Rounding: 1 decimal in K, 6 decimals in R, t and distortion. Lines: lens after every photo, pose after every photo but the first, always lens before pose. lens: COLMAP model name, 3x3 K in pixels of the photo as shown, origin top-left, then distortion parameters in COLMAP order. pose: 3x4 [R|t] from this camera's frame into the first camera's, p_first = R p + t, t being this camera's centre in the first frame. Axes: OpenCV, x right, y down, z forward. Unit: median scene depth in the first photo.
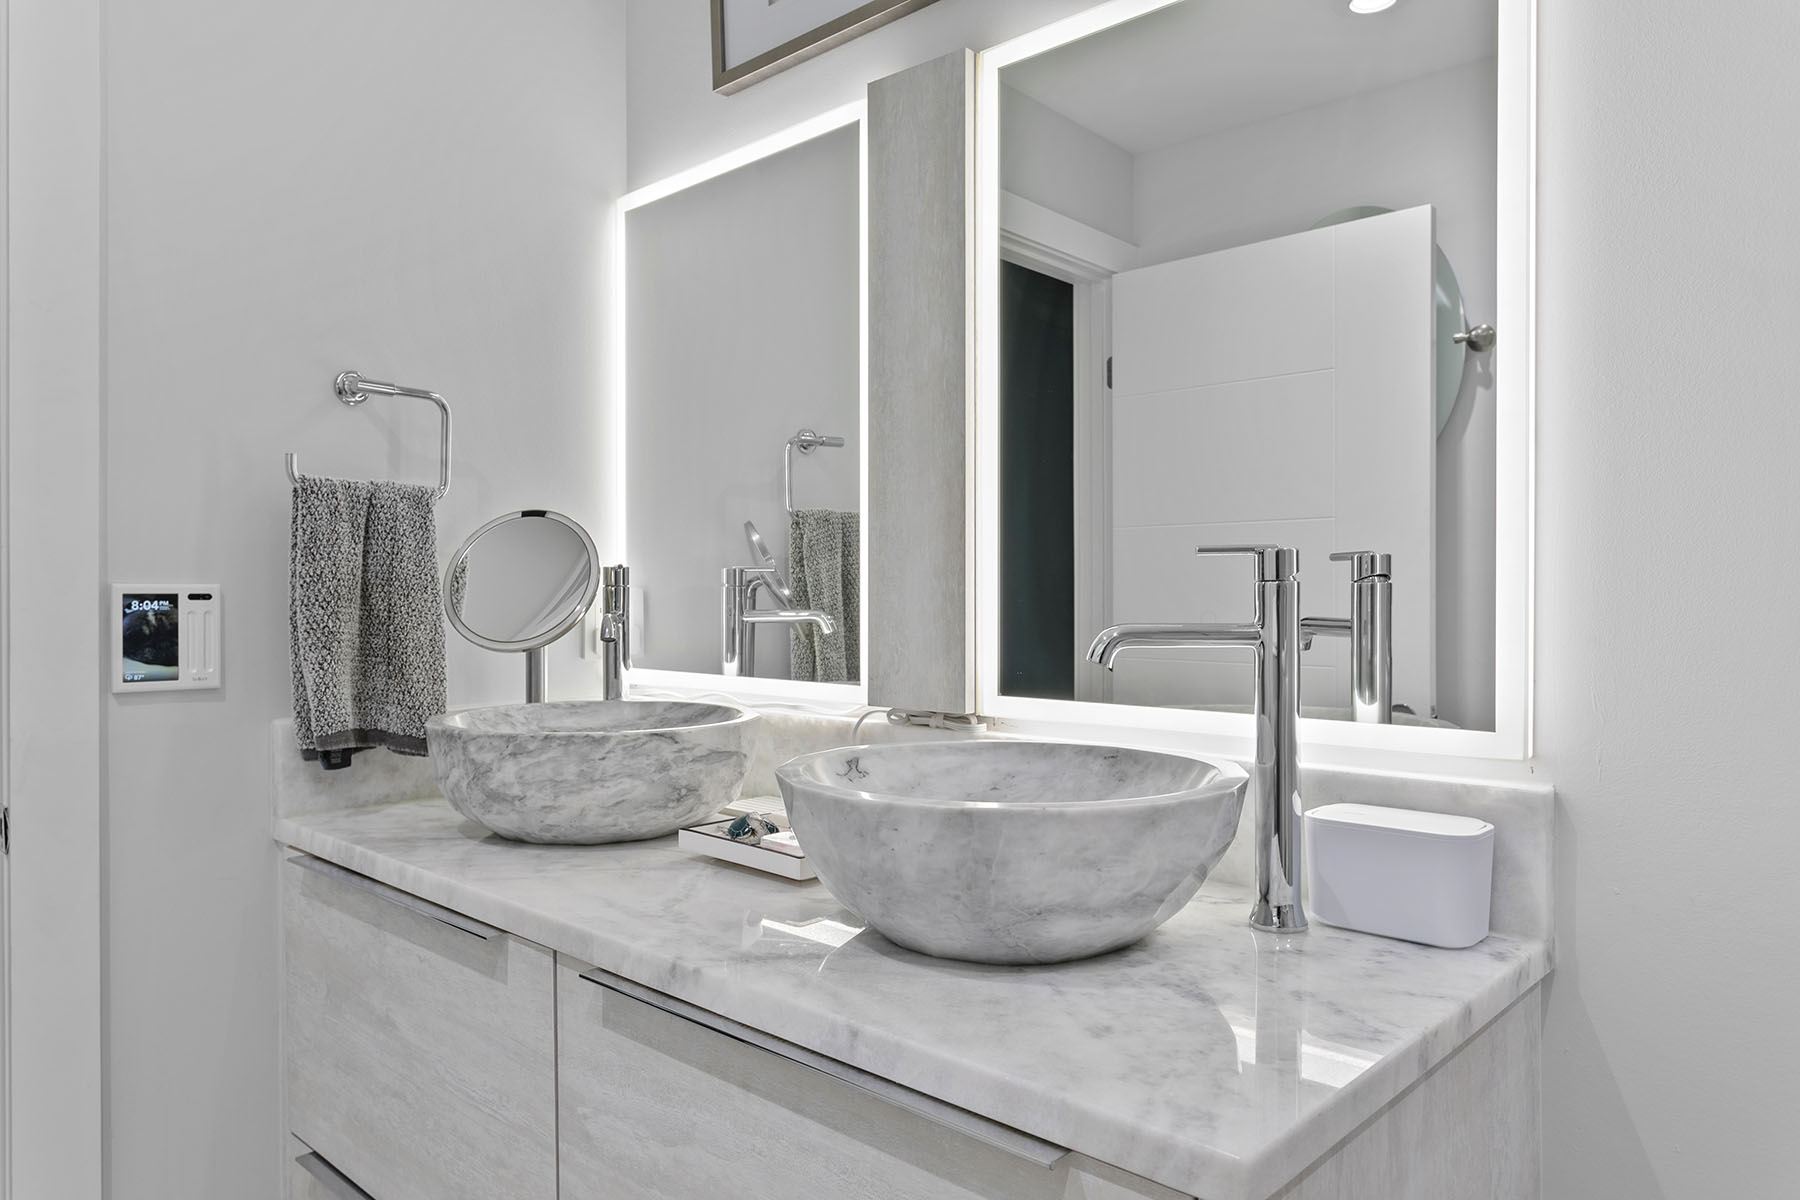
lens RADIAL K [[1198.4, 0, 898.7], [0, 1198.4, 596.2], [0, 0, 1]] dist [-0.023304, -0.000414]
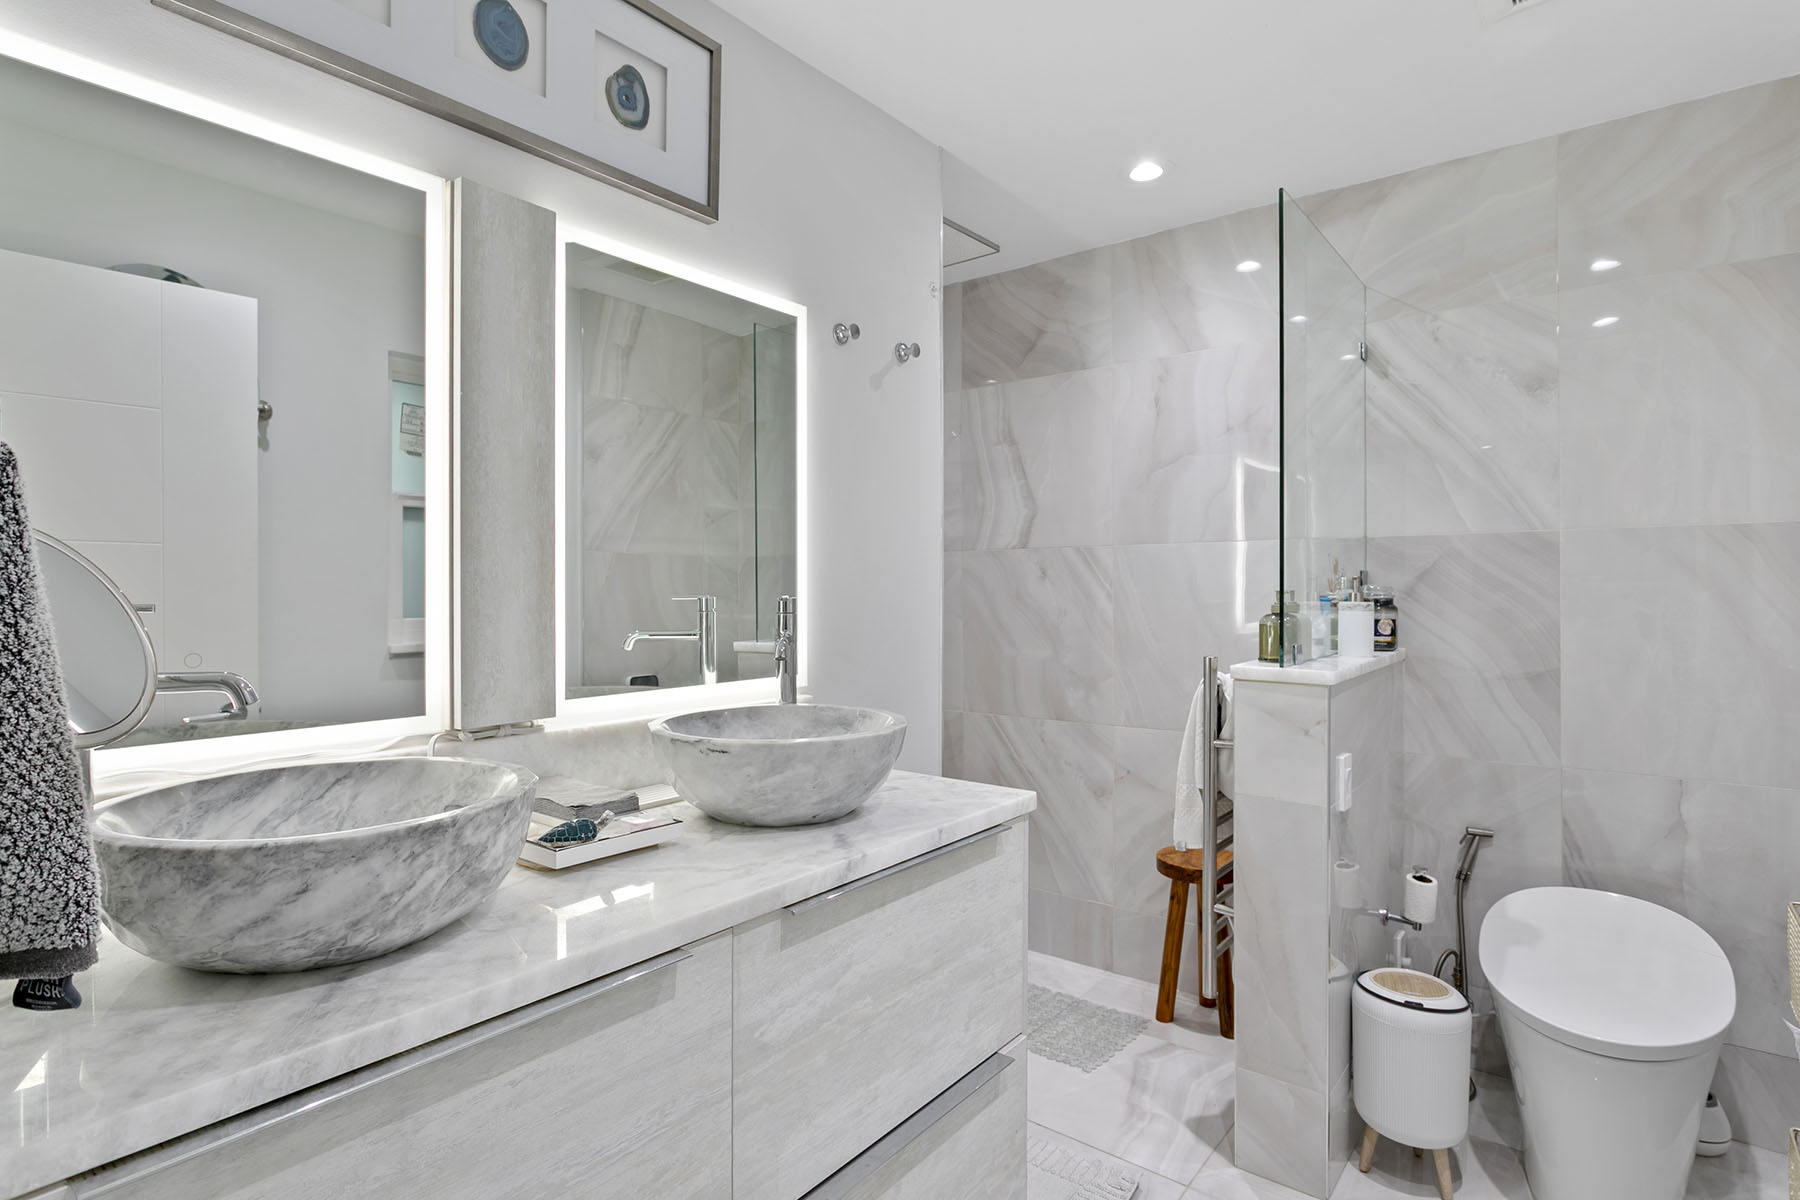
lens RADIAL K [[943.0, 0, 892.4], [0, 943.0, 594.9], [0, 0, 1]] dist [-0.008108, 0.000237]
pose [[-0.101232, -0.007507, 0.994835, -1.312674], [0.001460, 0.999969, 0.007694, -0.055919], [-0.994862, 0.002232, -0.101218, 0.964210]]
